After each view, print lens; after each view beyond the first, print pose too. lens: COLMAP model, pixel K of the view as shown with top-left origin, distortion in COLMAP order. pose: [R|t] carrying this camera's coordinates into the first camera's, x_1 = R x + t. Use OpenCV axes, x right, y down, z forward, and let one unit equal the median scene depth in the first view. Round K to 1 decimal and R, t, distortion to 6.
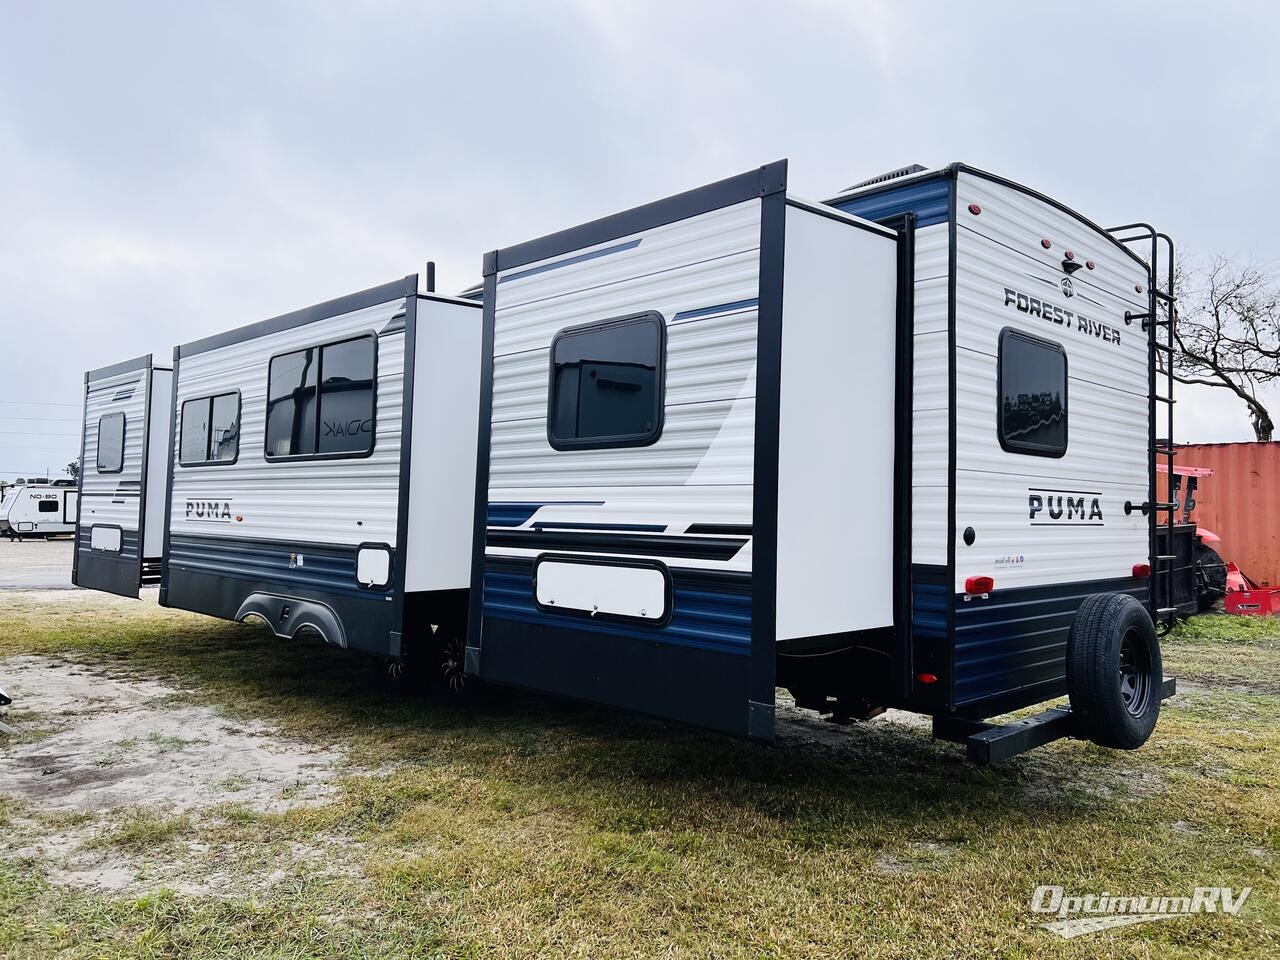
lens RADIAL K [[972.6, 0, 639.6], [0, 972.6, 476.5], [0, 0, 1]] dist [0.003797, -0.000418]
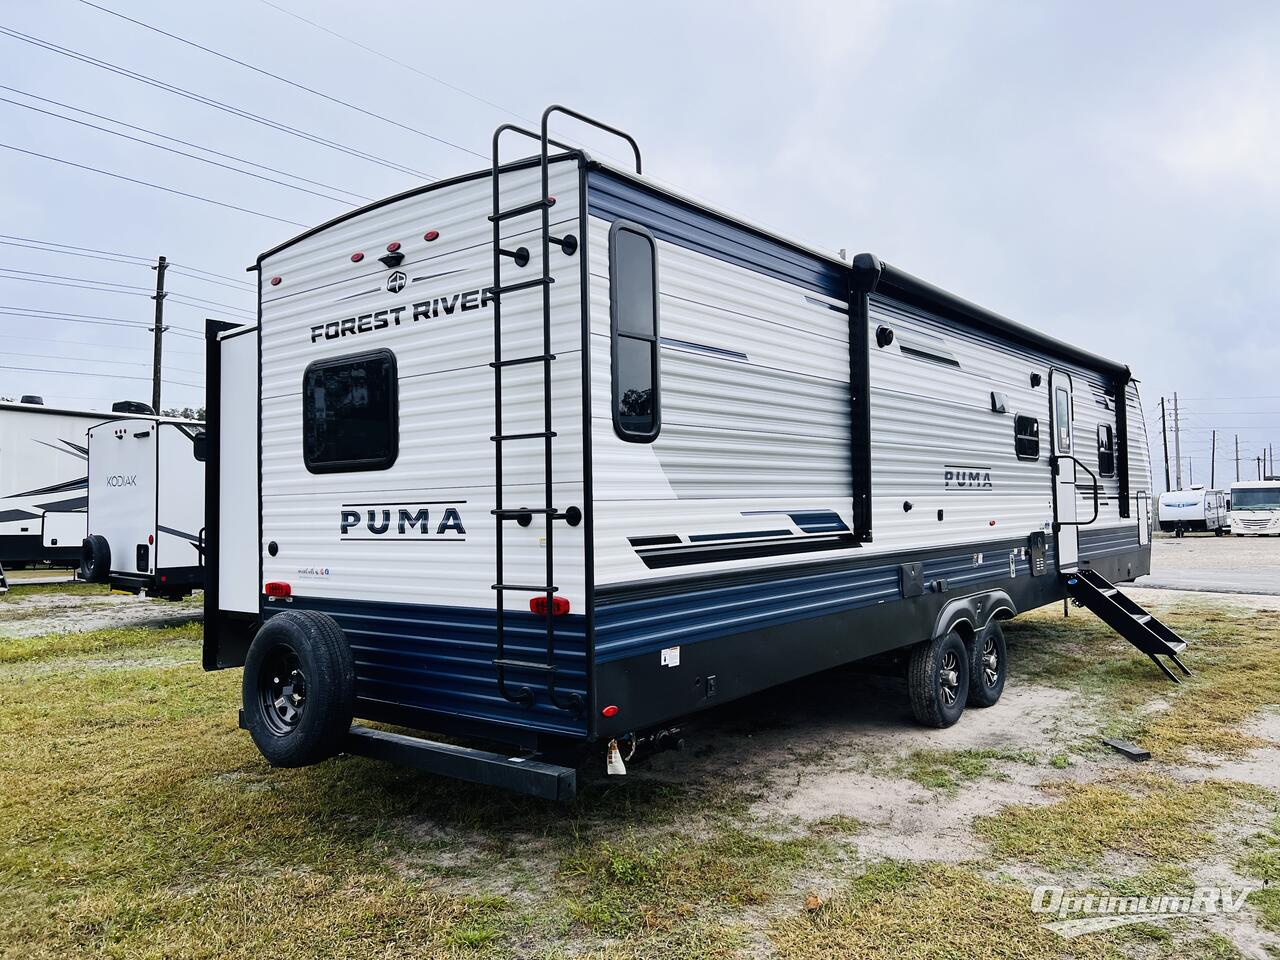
lens RADIAL K [[972.6, 0, 639.7], [0, 972.6, 474.5], [0, 0, 1]] dist [0.003797, -0.000418]
pose [[0.126725, -0.051170, -0.990617, 1.428710], [0.059345, 0.997271, -0.043922, 0.043149], [0.990161, -0.053223, 0.129416, 1.145533]]
